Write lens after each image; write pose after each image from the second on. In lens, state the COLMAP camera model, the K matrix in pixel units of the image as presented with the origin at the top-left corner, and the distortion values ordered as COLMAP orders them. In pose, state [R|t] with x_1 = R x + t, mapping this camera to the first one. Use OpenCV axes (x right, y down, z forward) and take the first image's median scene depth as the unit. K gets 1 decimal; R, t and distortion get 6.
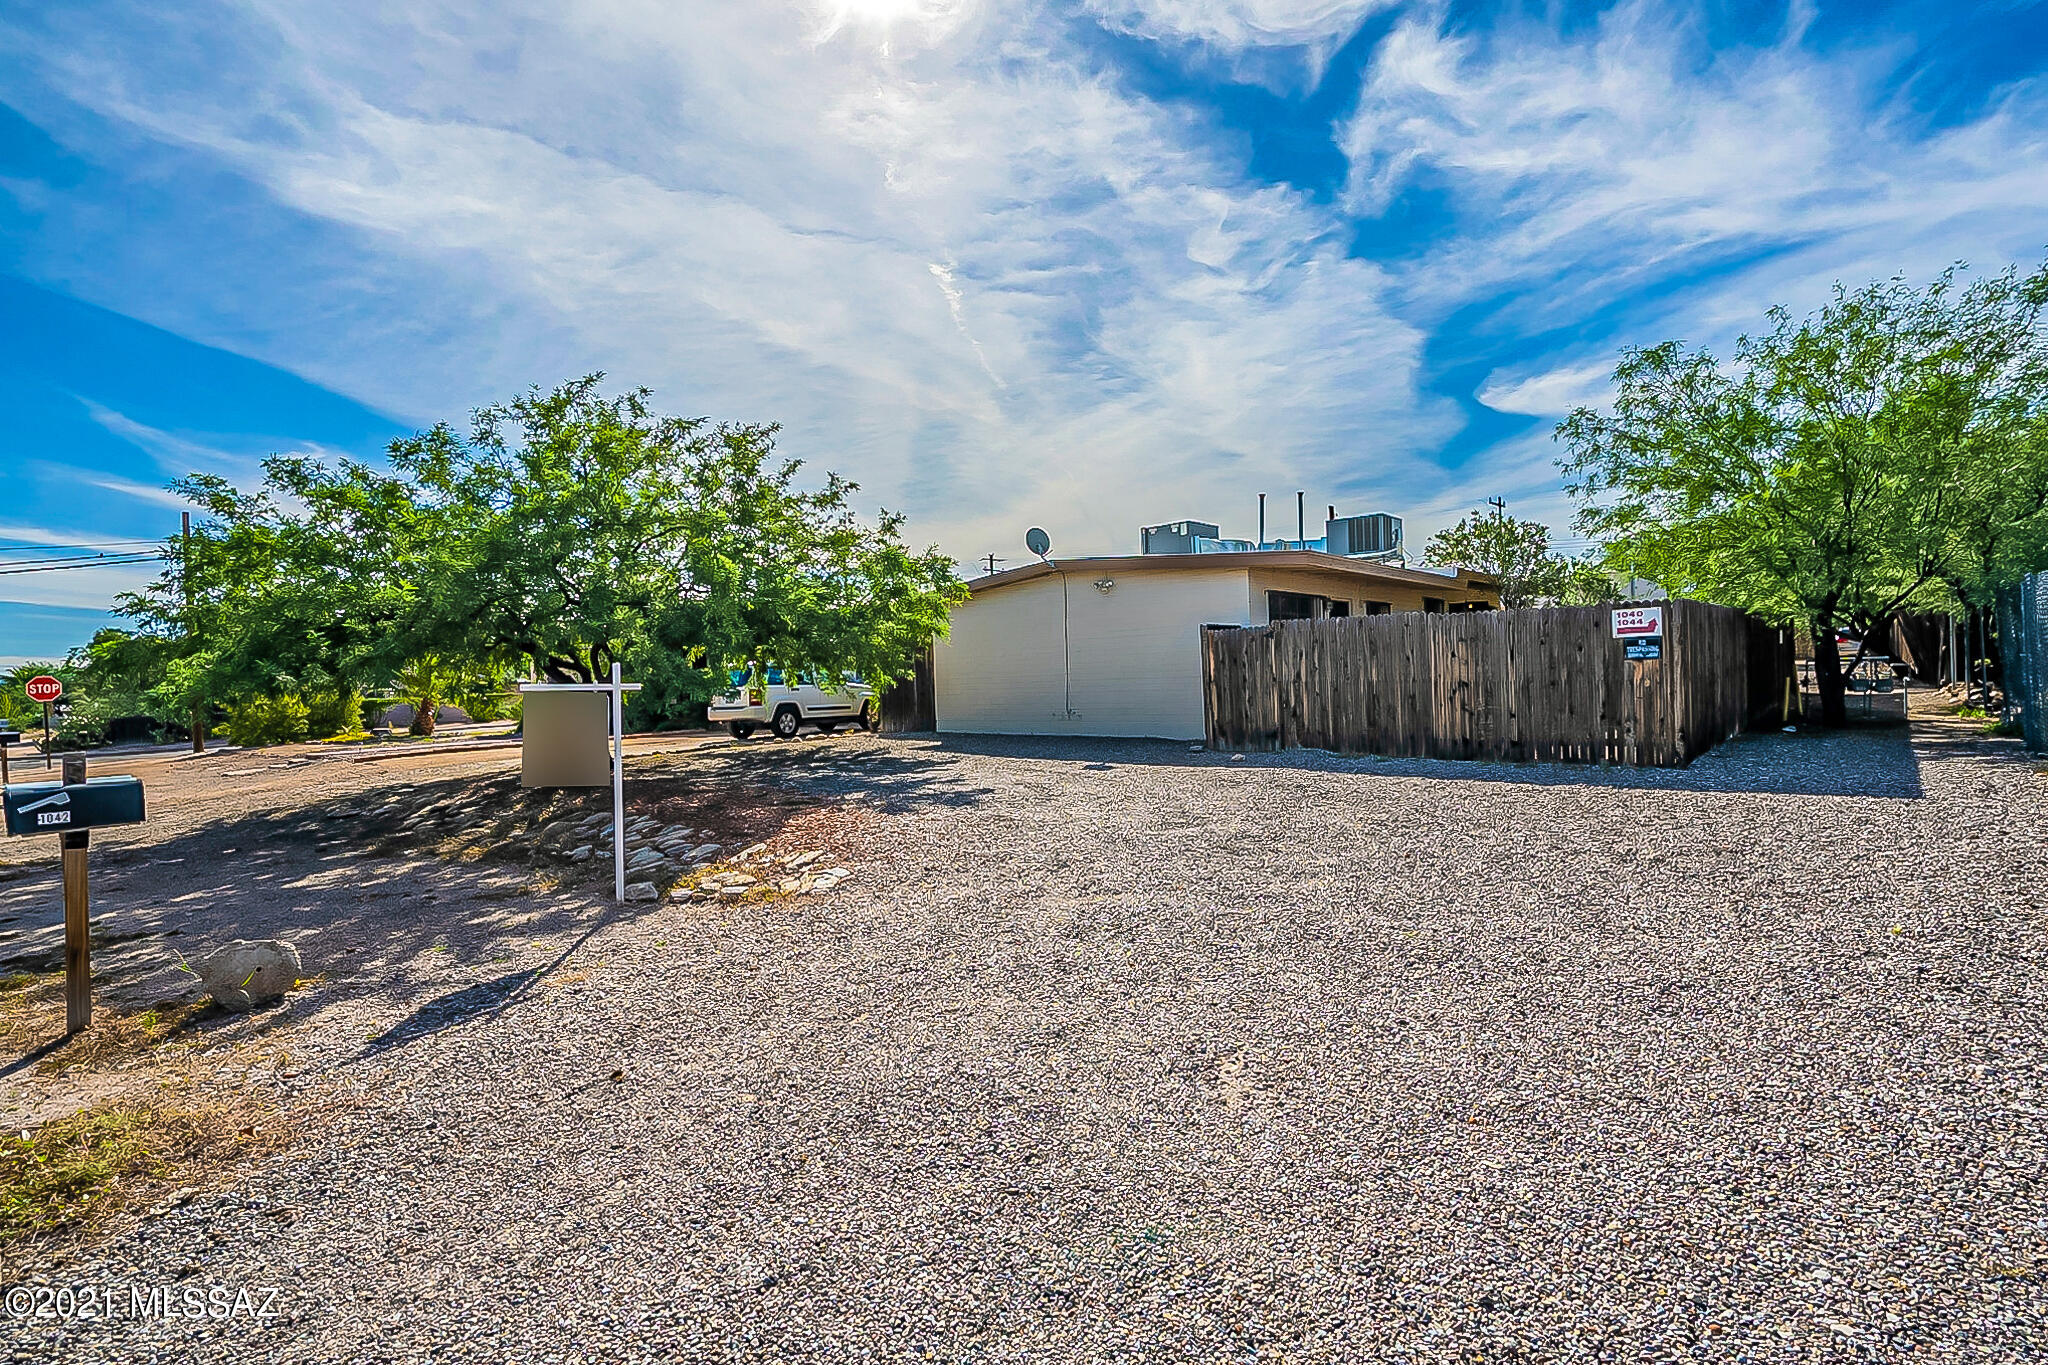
lens RADIAL K [[998.6, 0, 1021.4], [0, 998.6, 691.3], [0, 0, 1]] dist [0.013834, 0.001614]
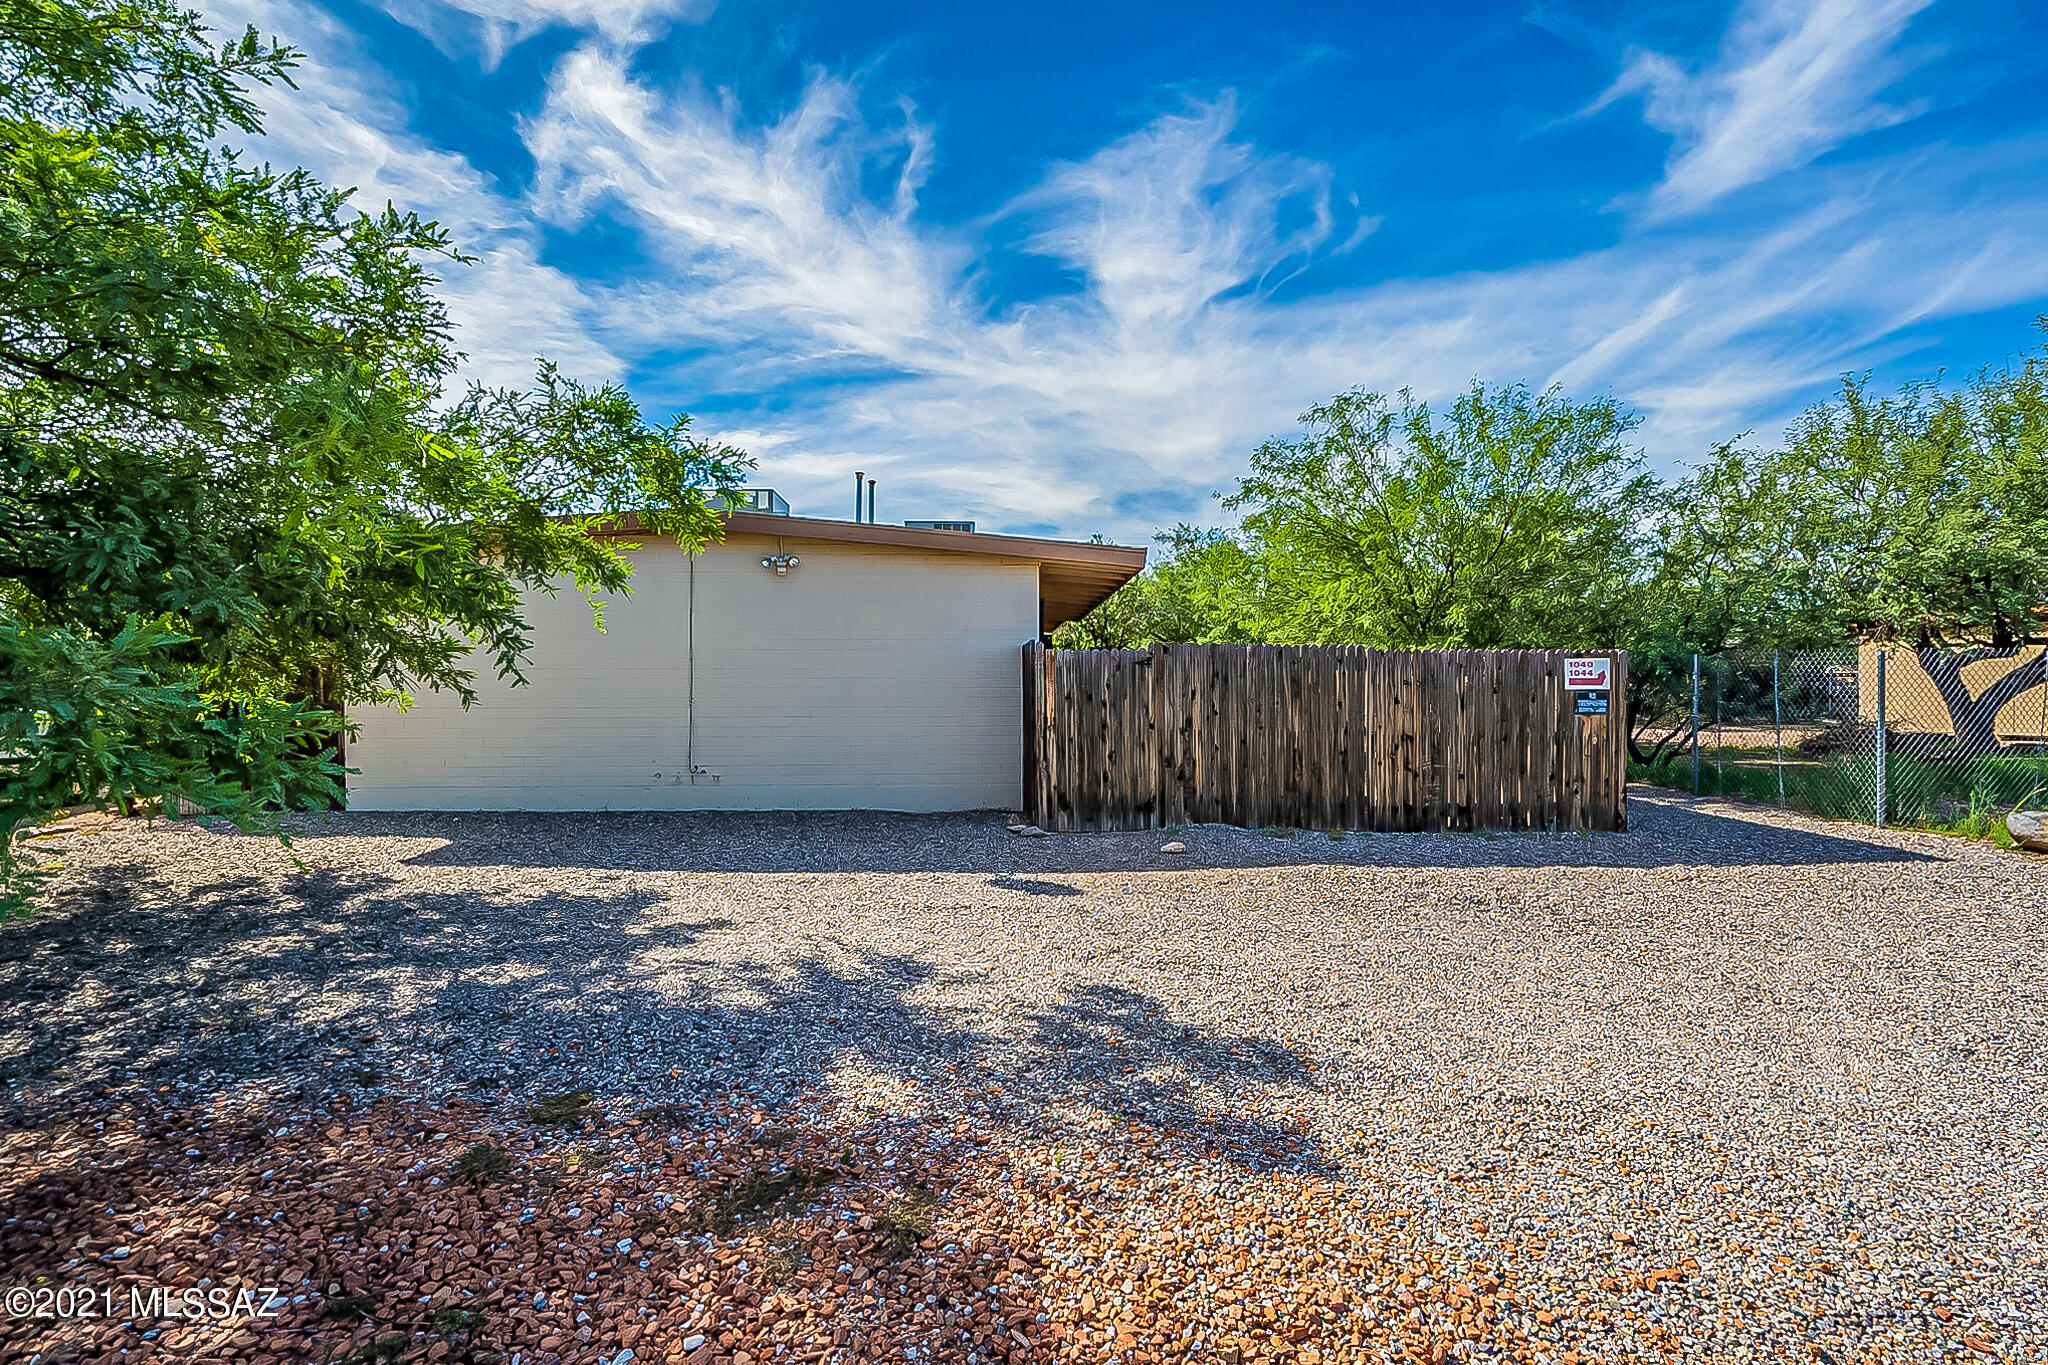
lens RADIAL K [[998.6, 0, 1011.5], [0, 998.6, 694.9], [0, 0, 1]] dist [0.013834, 0.001614]
pose [[0.702921, 0.034091, 0.710450, -0.258390], [-0.012875, 0.999297, -0.035213, -0.006718], [-0.711151, 0.015605, 0.702866, 0.474219]]
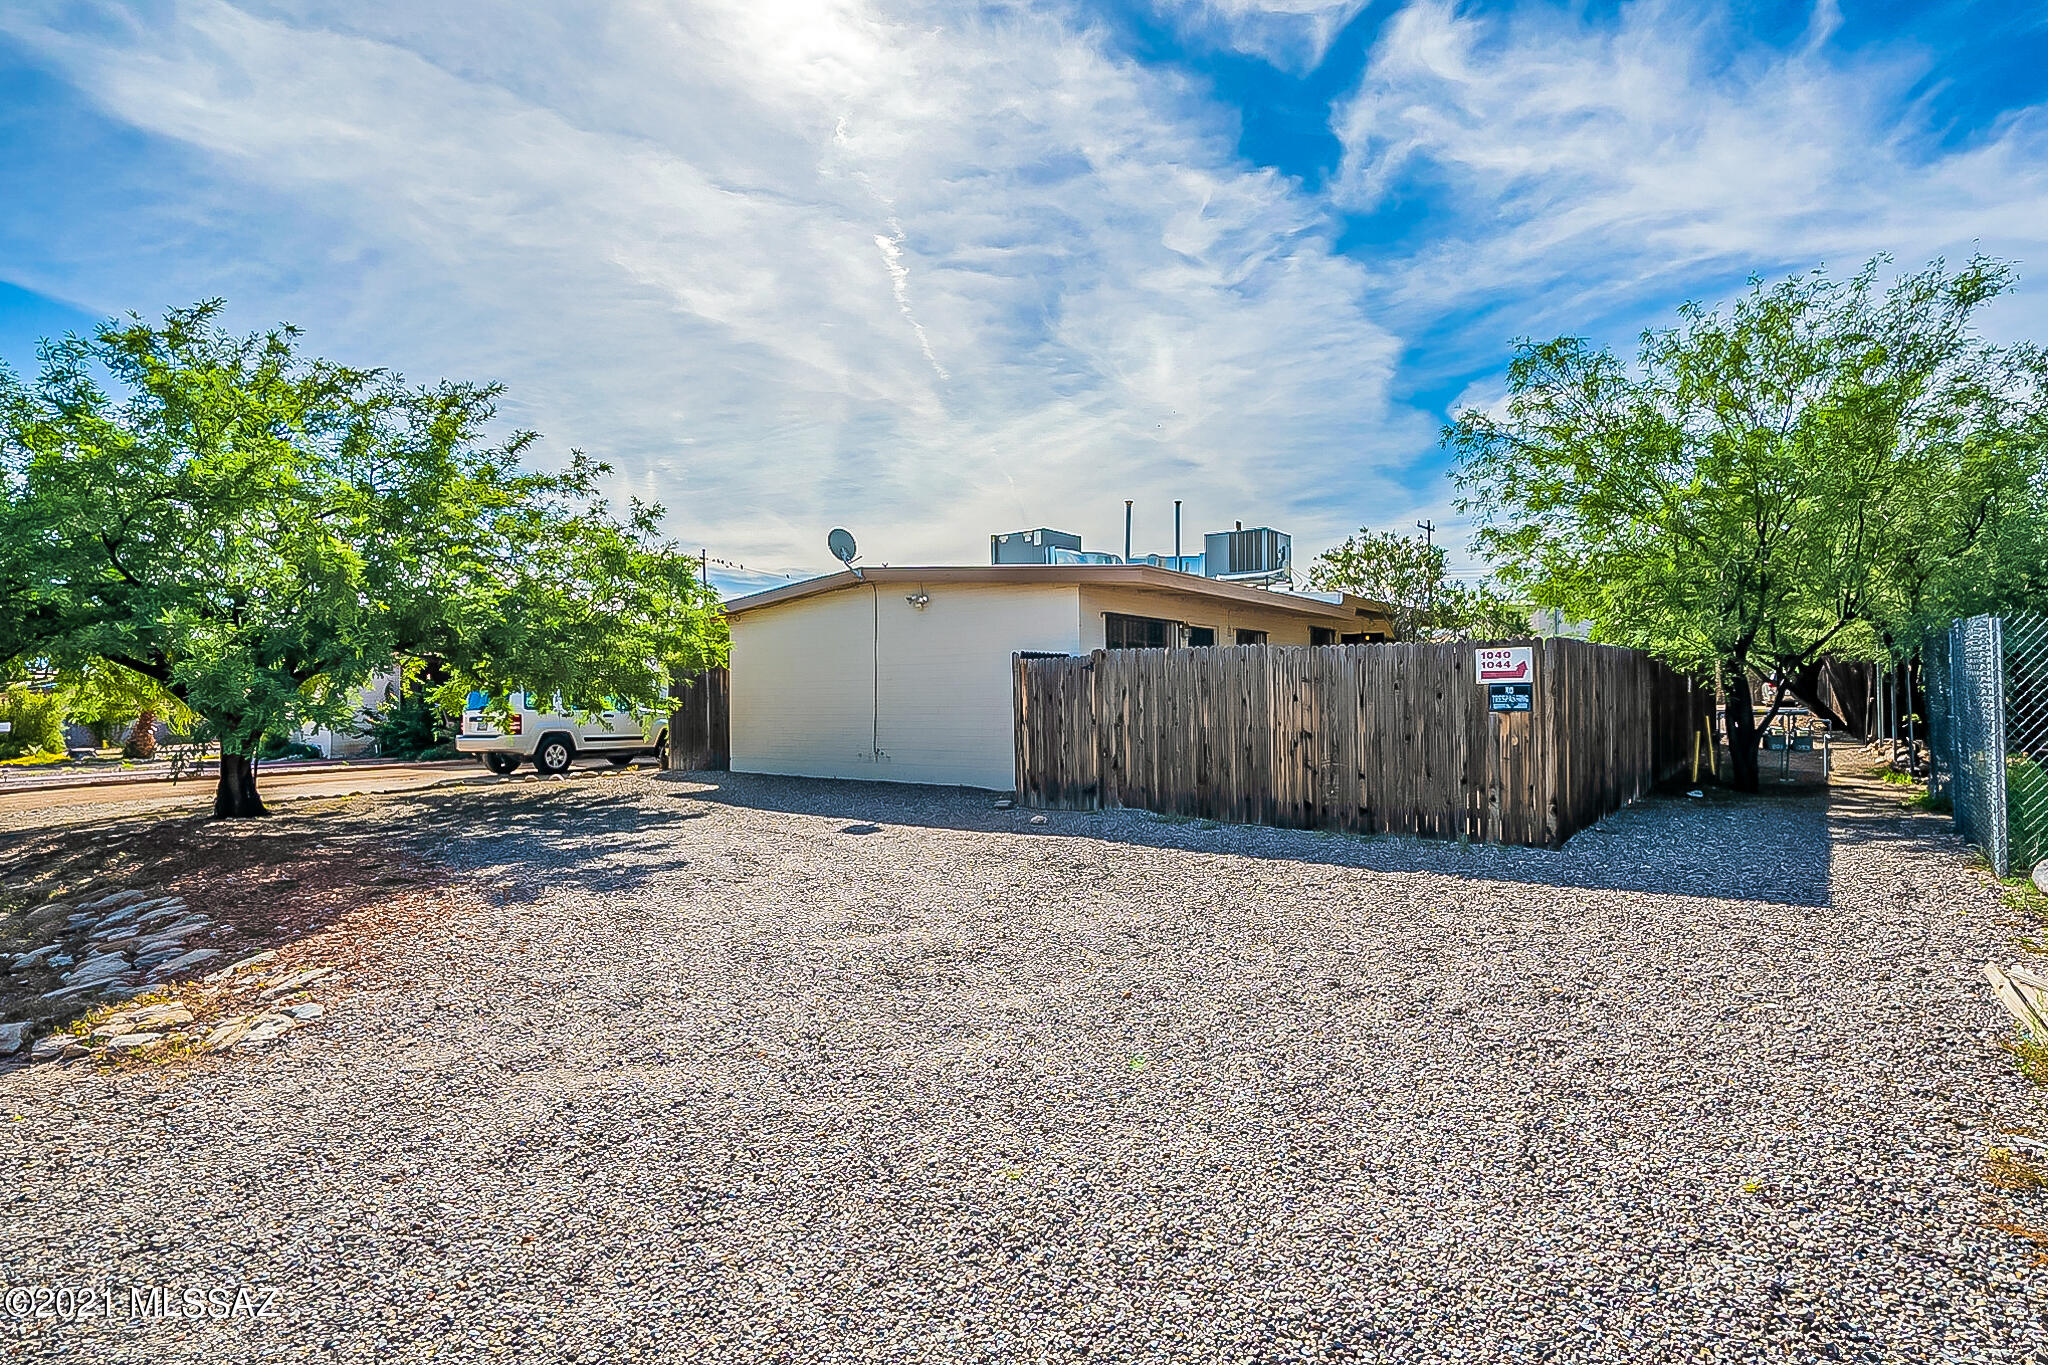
lens RADIAL K [[1080.8, 0, 1024.4], [0, 1080.8, 691.2], [0, 0, 1]] dist [0.022649, -0.003921]
pose [[0.996907, 0.024347, 0.074727, 0.107496], [-0.022598, 0.999453, -0.024153, -0.011707], [-0.075274, 0.022390, 0.996911, 0.105980]]
